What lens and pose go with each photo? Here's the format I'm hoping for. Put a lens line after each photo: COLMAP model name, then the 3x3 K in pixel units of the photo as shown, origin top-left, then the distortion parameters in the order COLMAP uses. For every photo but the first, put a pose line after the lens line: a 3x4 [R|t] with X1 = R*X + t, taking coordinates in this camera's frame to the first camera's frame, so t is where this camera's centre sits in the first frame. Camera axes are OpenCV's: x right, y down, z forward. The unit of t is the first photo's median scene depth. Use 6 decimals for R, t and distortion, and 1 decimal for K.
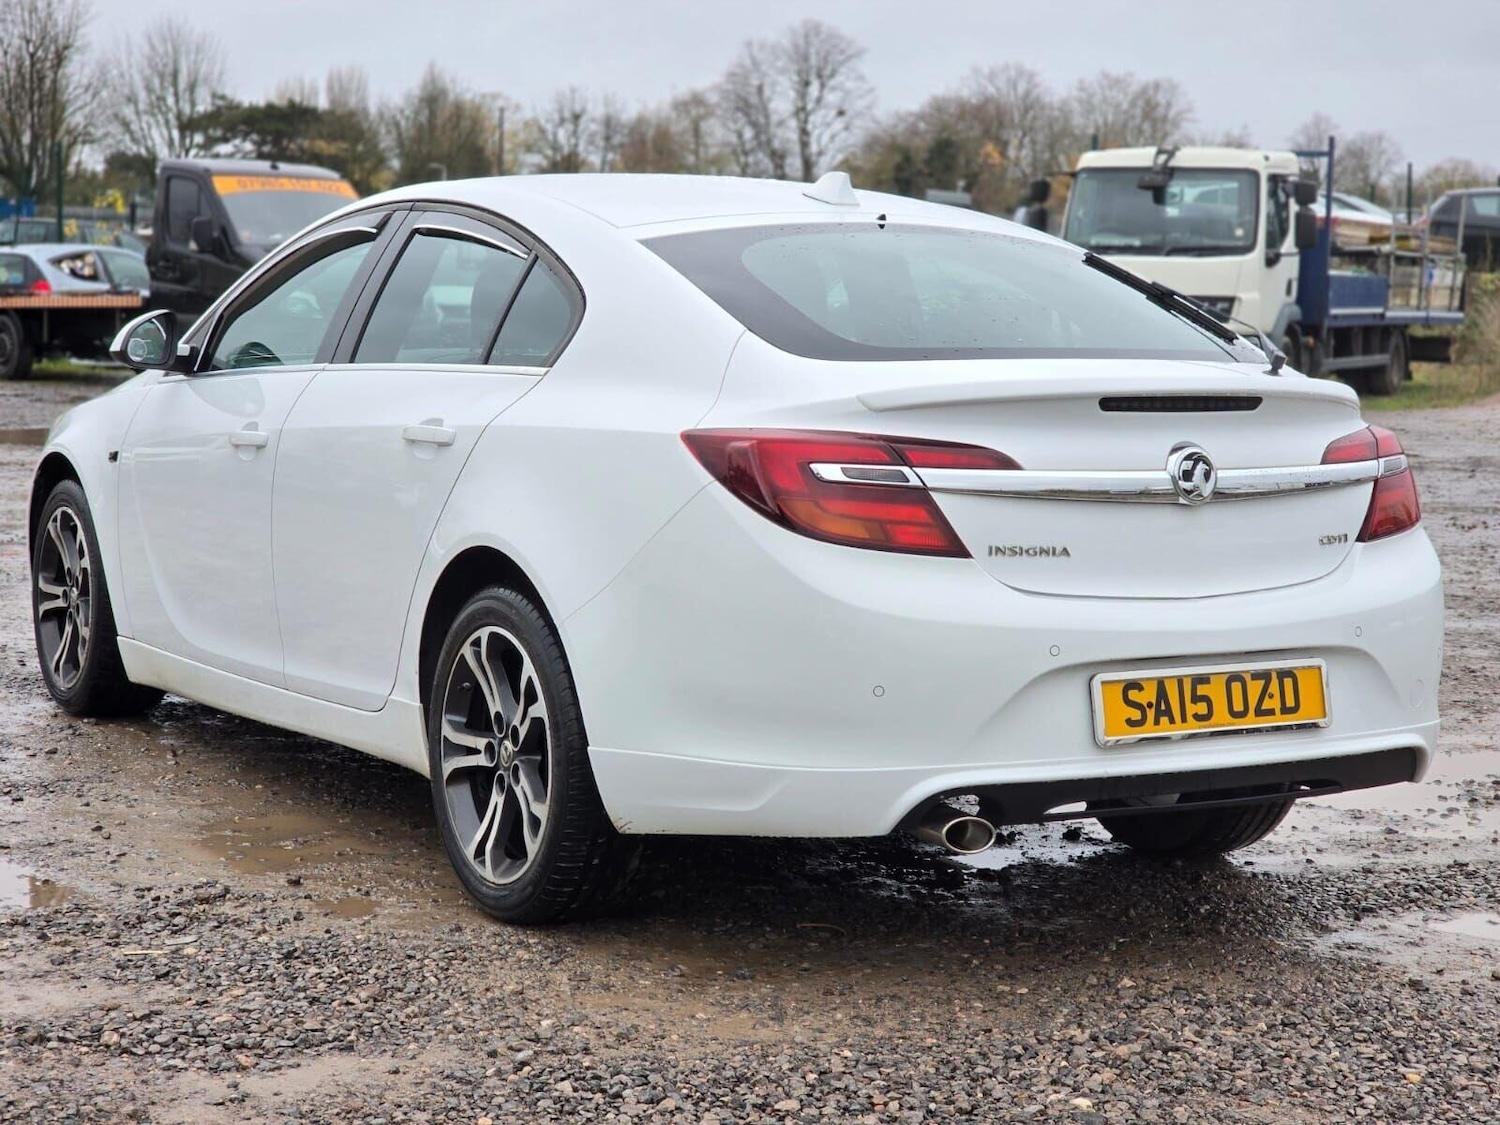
lens RADIAL K [[2790.4, 0, 762.8], [0, 2790.4, 571.8], [0, 0, 1]] dist [0.039362, 0.000000]
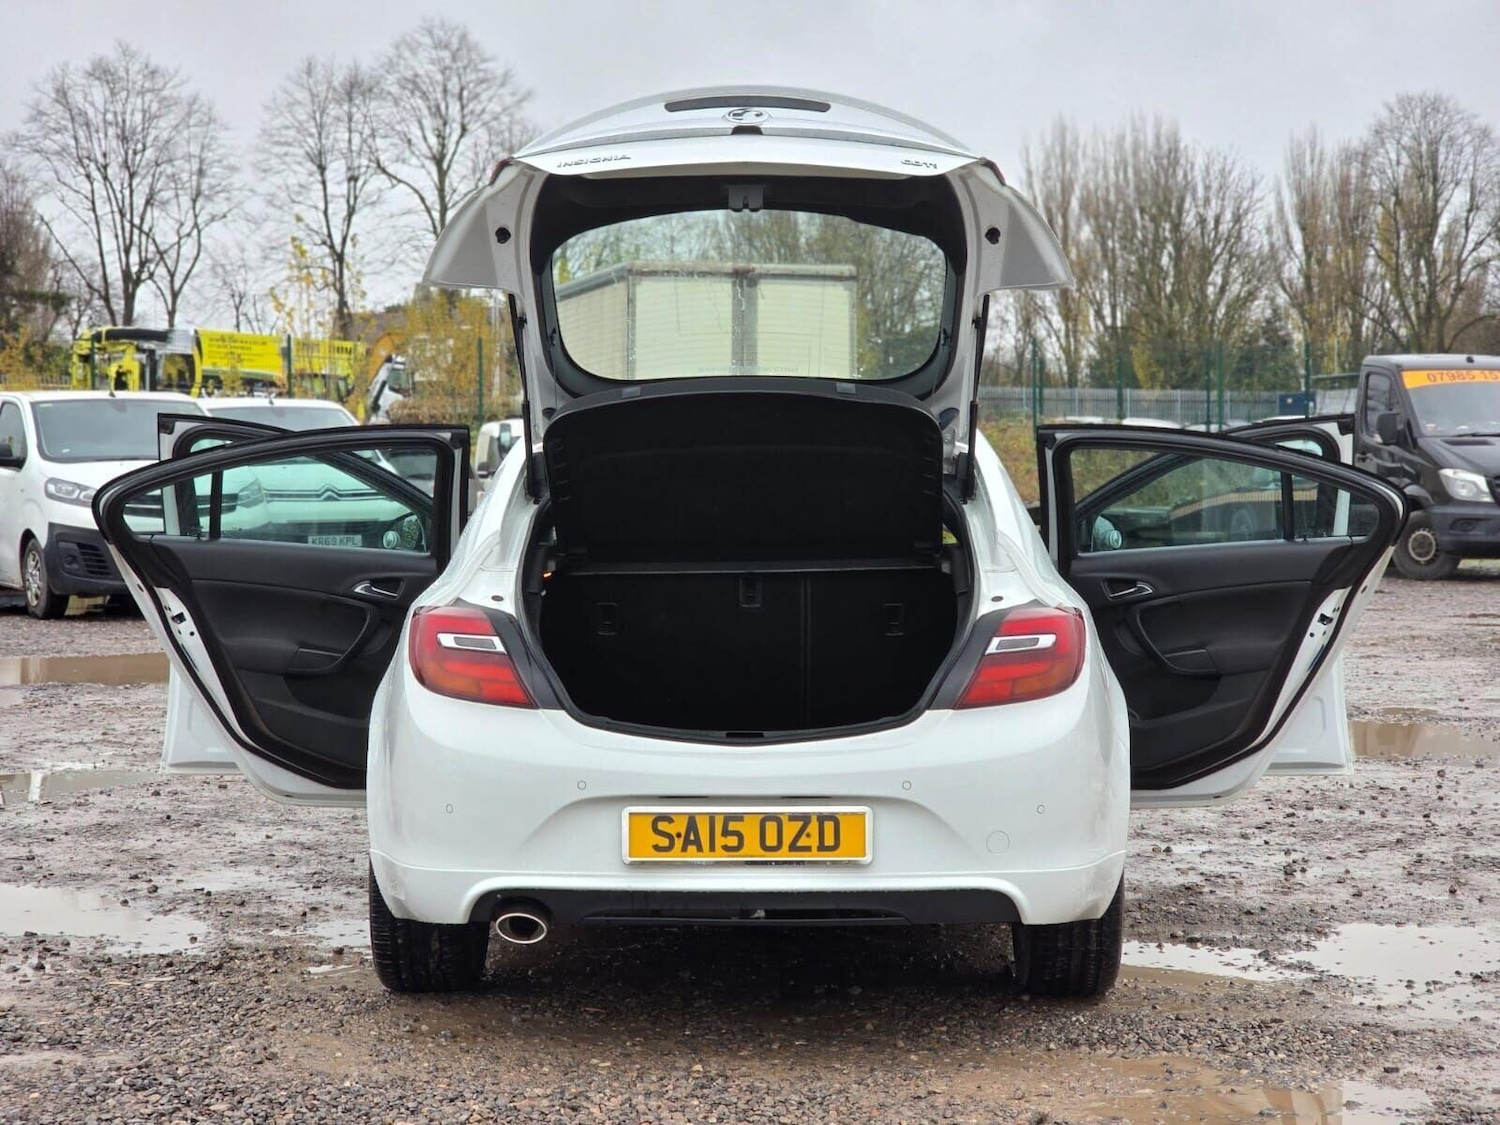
lens RADIAL K [[2790.4, 0, 780.2], [0, 2790.4, 514.7], [0, 0, 1]] dist [0.039362, 0.000000]
pose [[0.860592, -0.009458, -0.509208, 0.703594], [-0.034735, 0.996409, -0.077212, 0.000789], [0.508110, 0.084136, 0.857173, -0.029103]]
